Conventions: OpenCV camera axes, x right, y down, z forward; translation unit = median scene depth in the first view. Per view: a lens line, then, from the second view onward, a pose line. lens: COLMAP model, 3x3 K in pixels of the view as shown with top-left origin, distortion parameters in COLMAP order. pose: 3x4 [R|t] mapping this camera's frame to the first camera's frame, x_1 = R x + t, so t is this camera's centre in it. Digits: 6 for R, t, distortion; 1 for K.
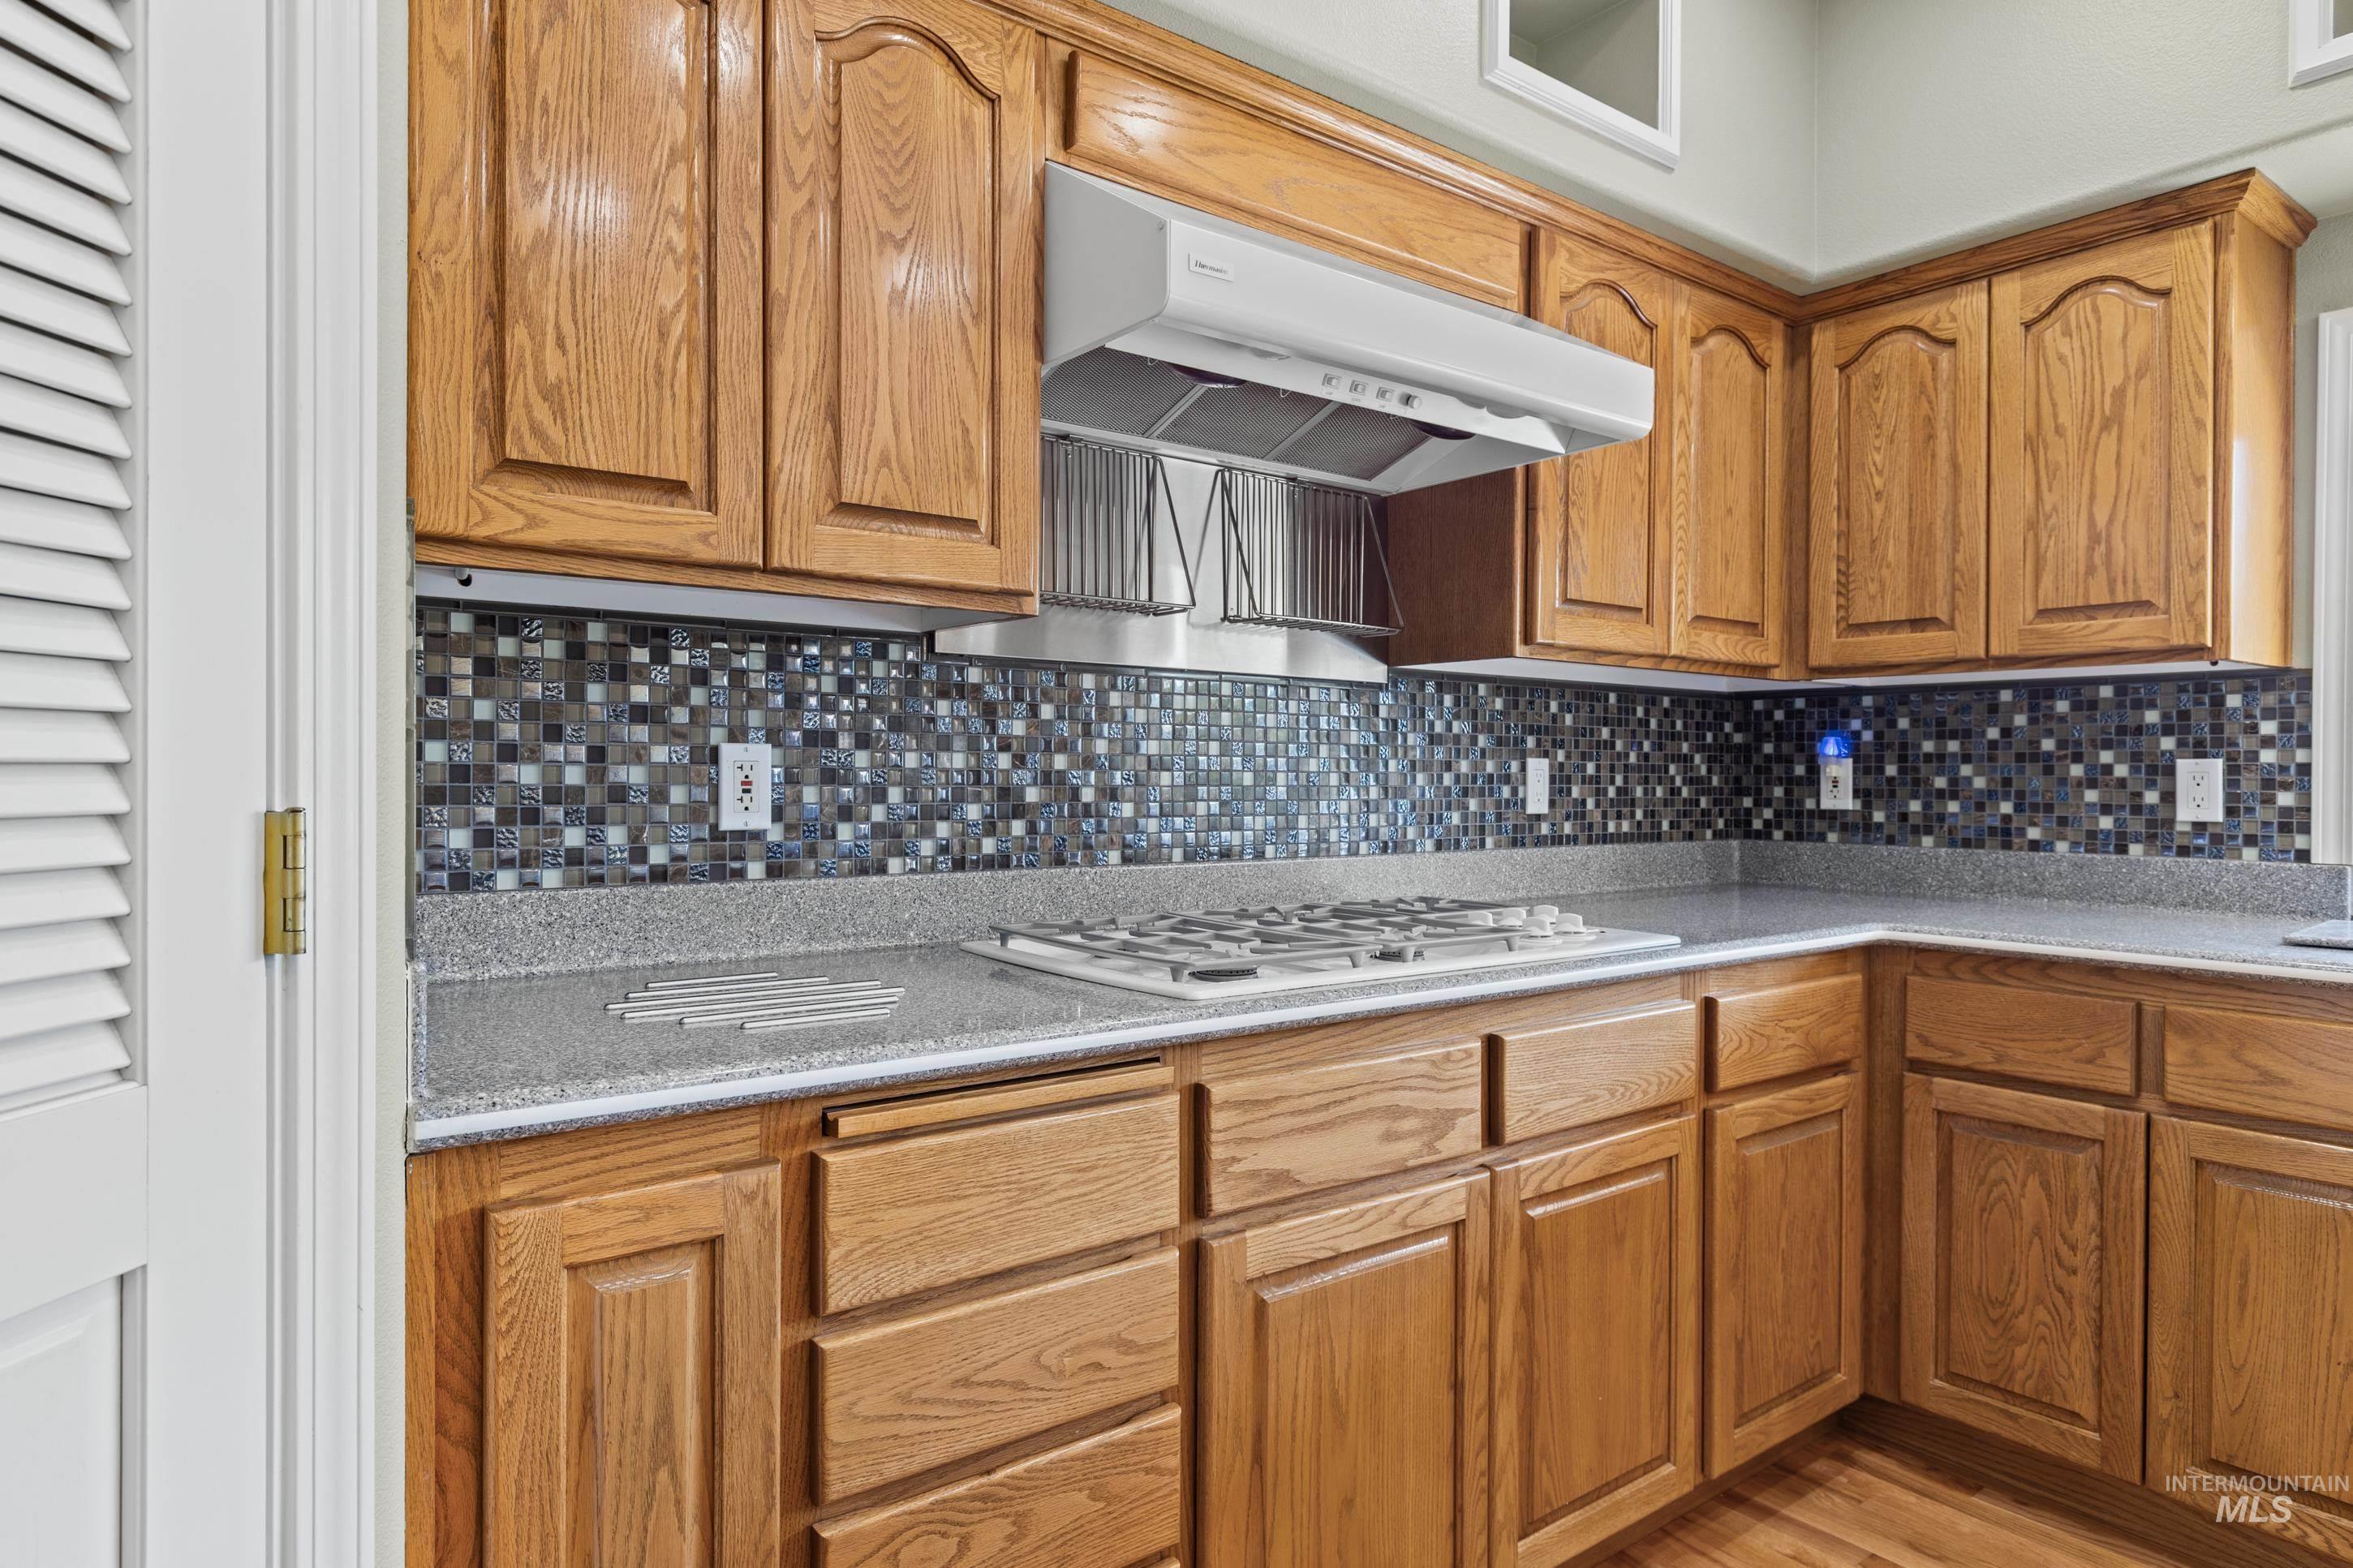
lens RADIAL K [[1373.6, 0, 1177.9], [0, 1373.6, 780.2], [0, 0, 1]] dist [0.000400, 0.000468]
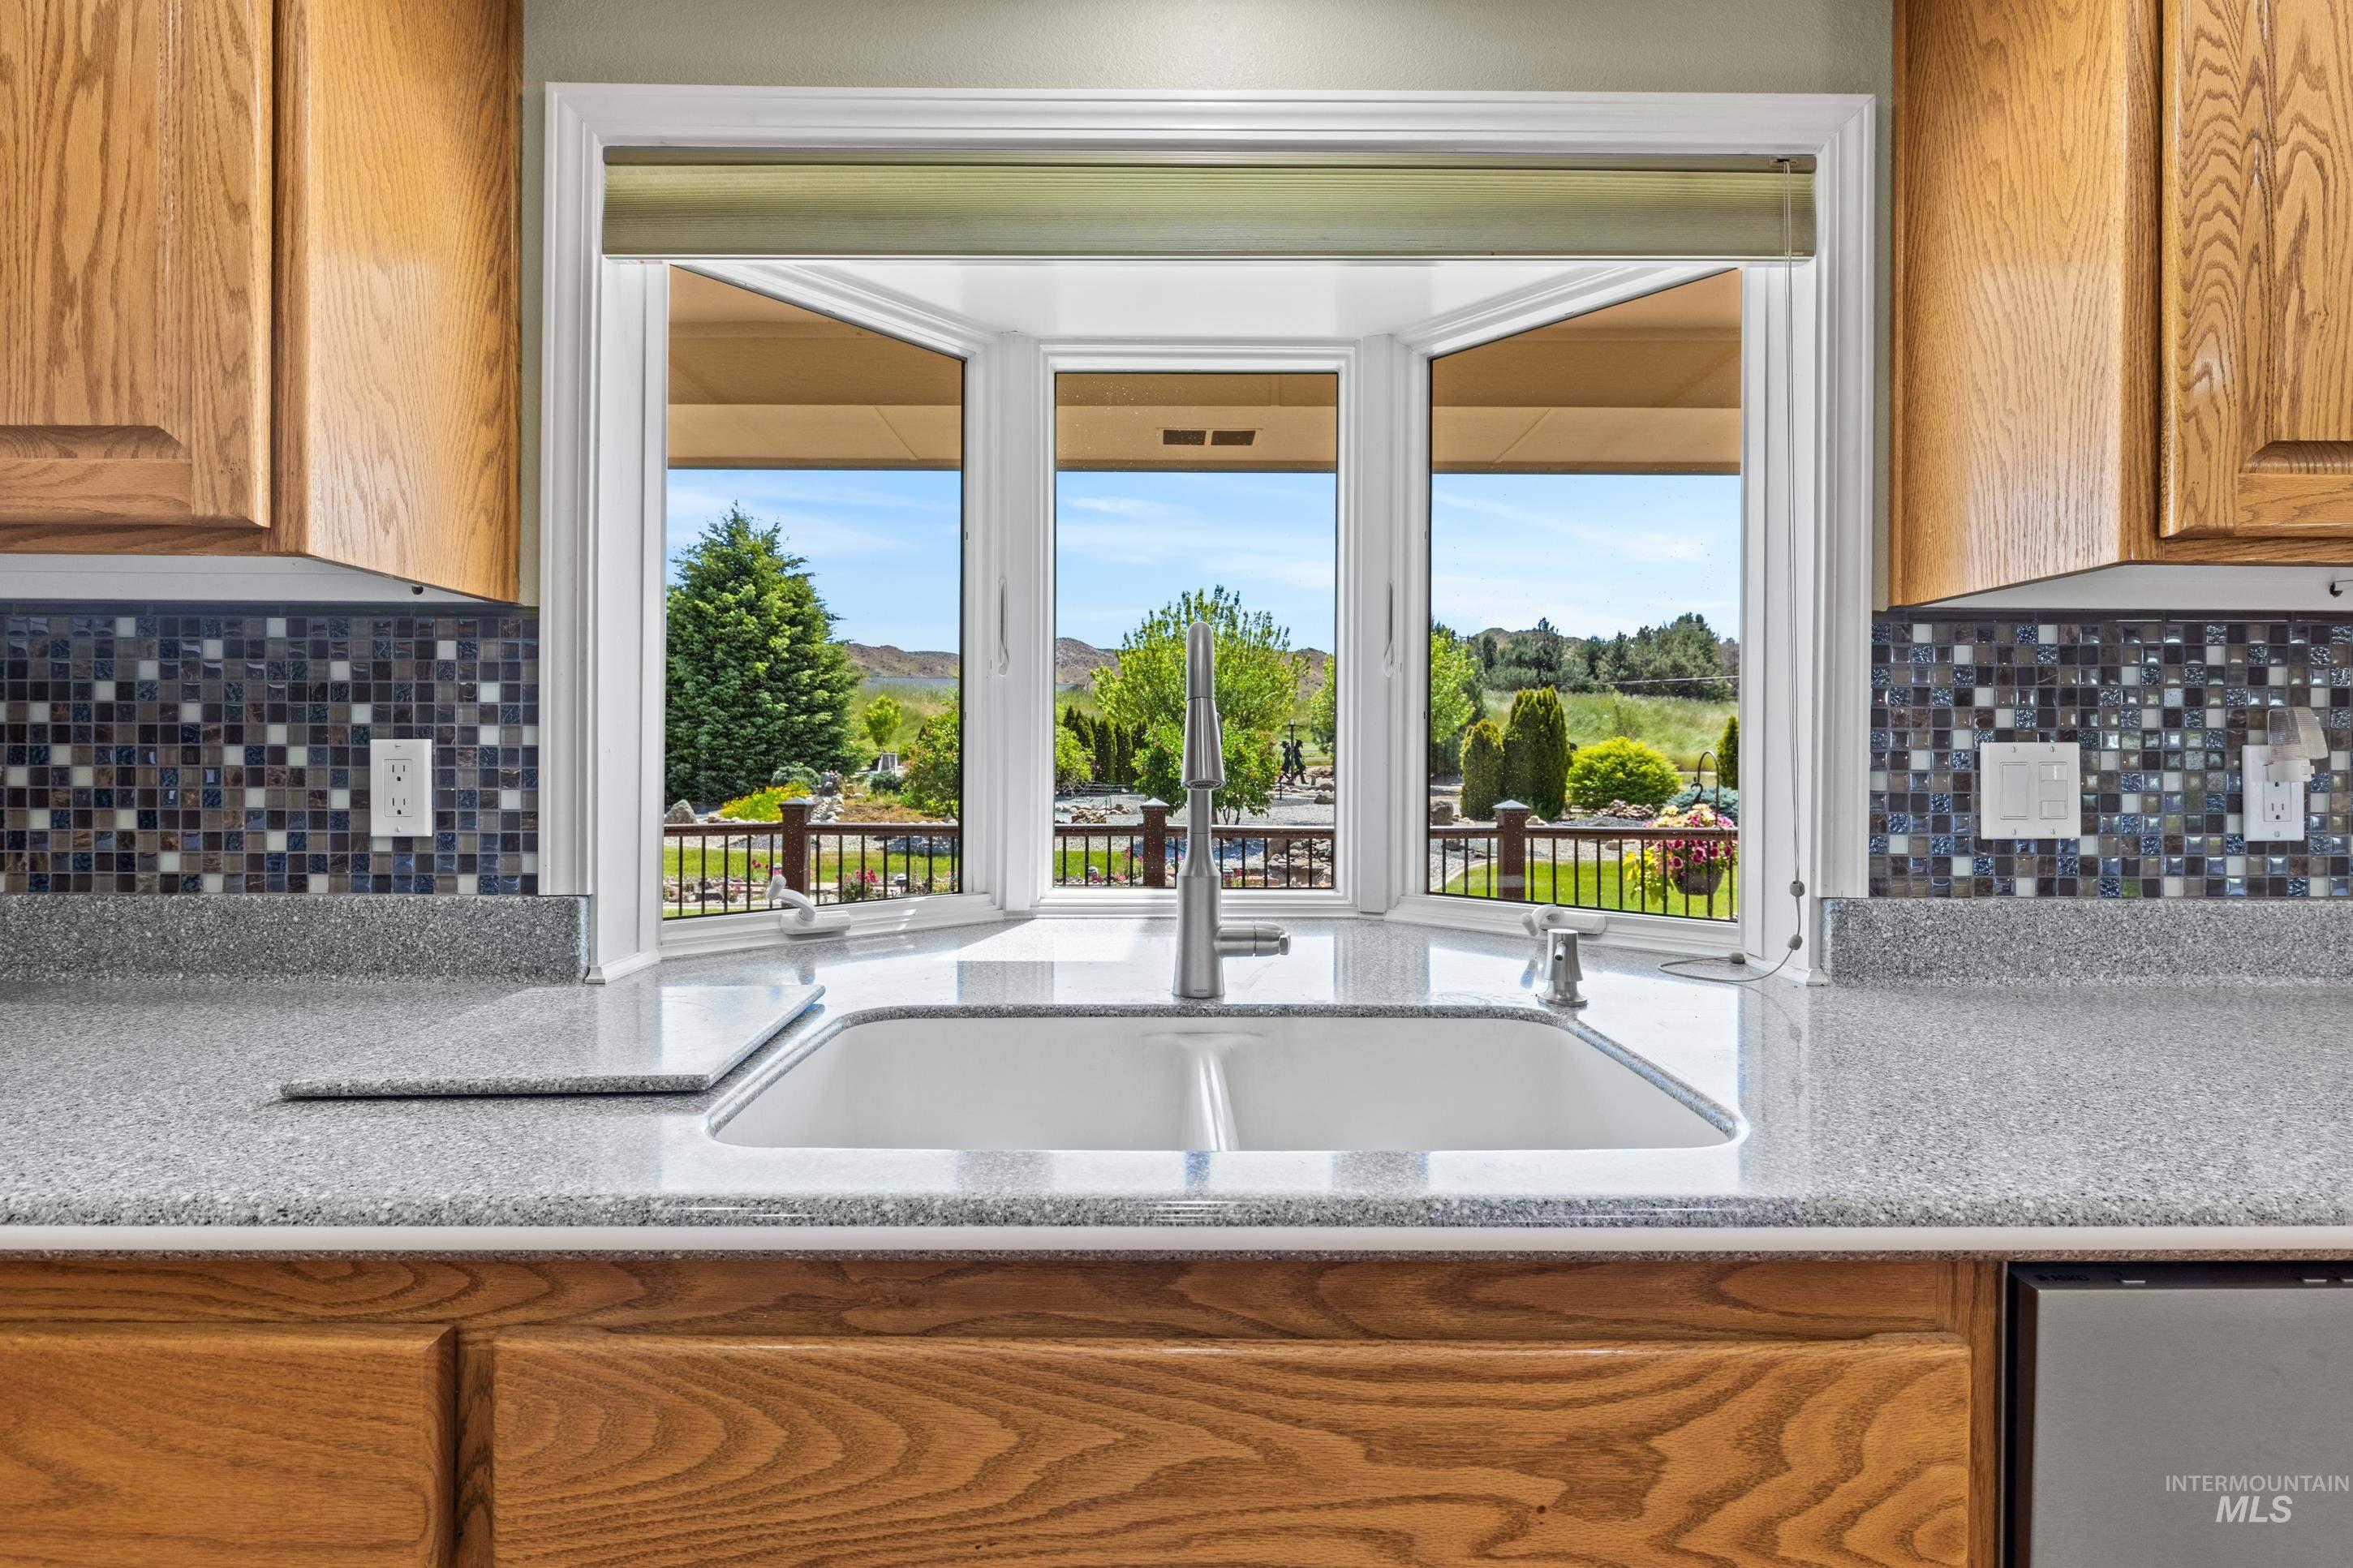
lens RADIAL K [[1068.6, 0, 1178.0], [0, 1068.6, 768.3], [0, 0, 1]] dist [-0.000025, -0.000593]
pose [[0.605009, -0.001014, 0.796218, 0.586480], [0.002028, 0.999998, -0.000267, -0.000919], [-0.796216, 0.001776, 0.605009, 0.425778]]
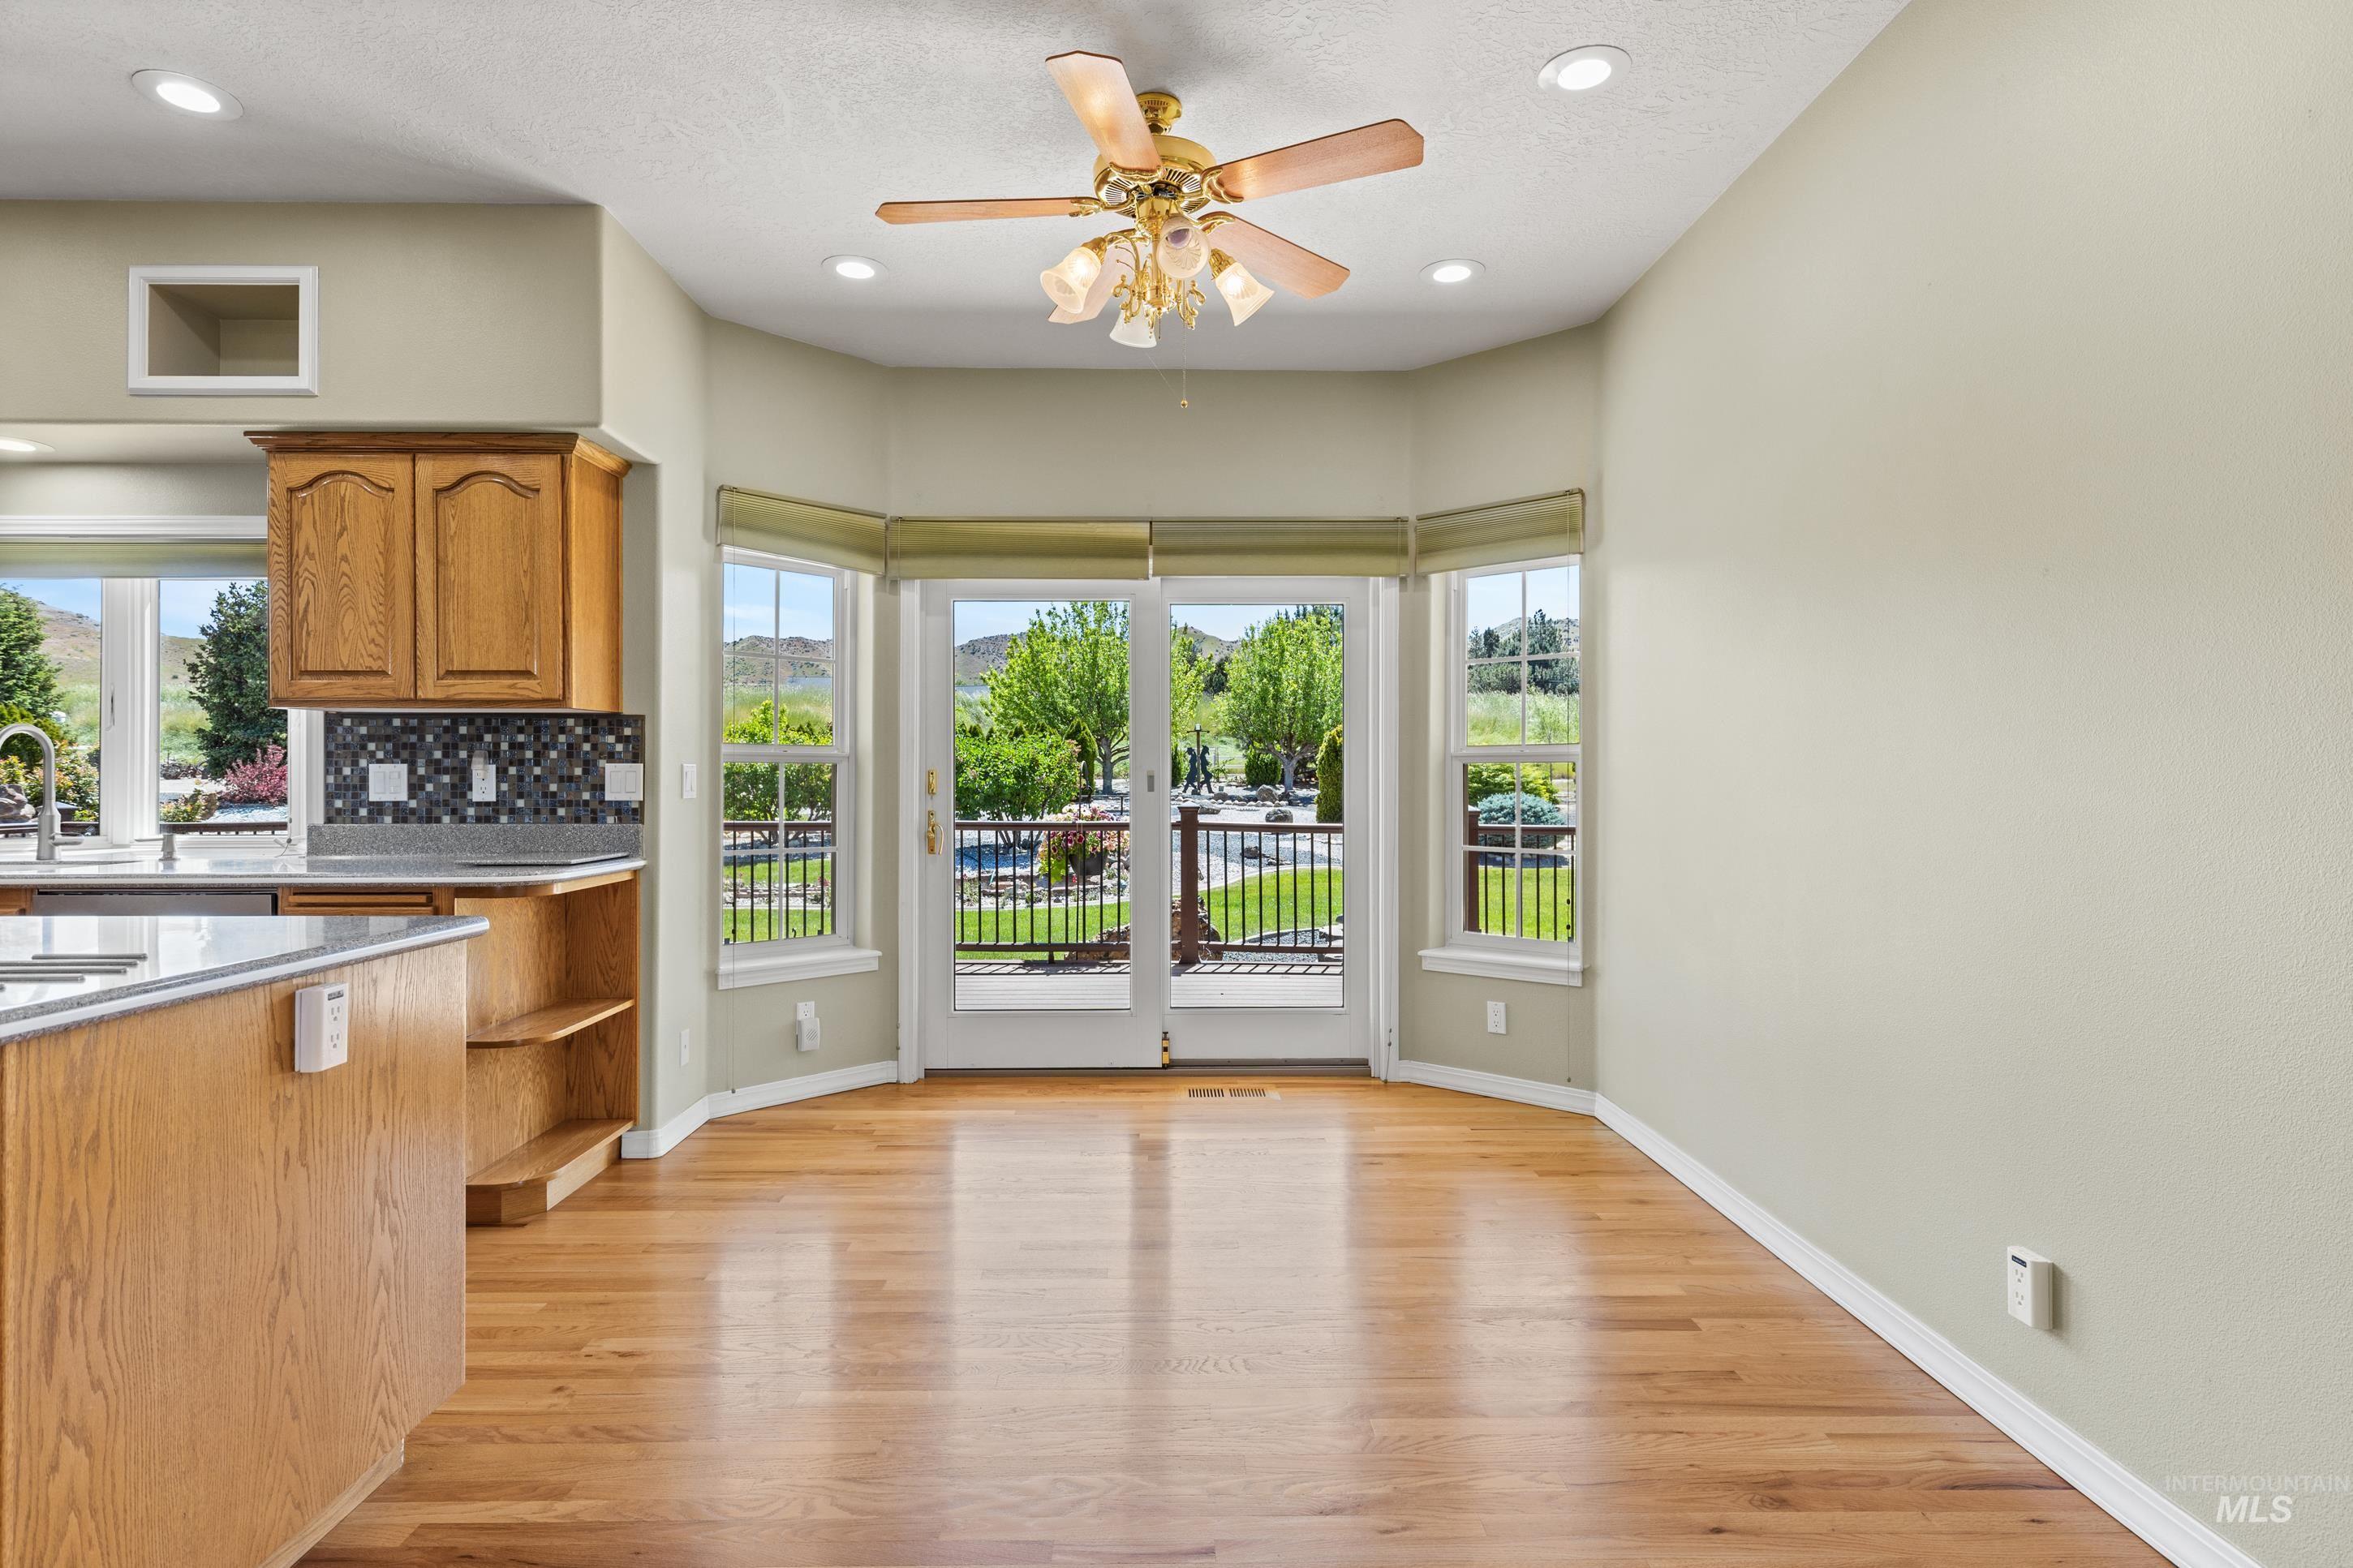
lens RADIAL K [[1213.4, 0, 1175.9], [0, 1213.4, 770.3], [0, 0, 1]] dist [0.001113, 0.000167]
pose [[0.596788, 0.001193, 0.802398, 0.614578], [0.006074, 0.999964, -0.006004, 0.010624], [-0.802376, 0.008457, 0.596759, -1.304329]]
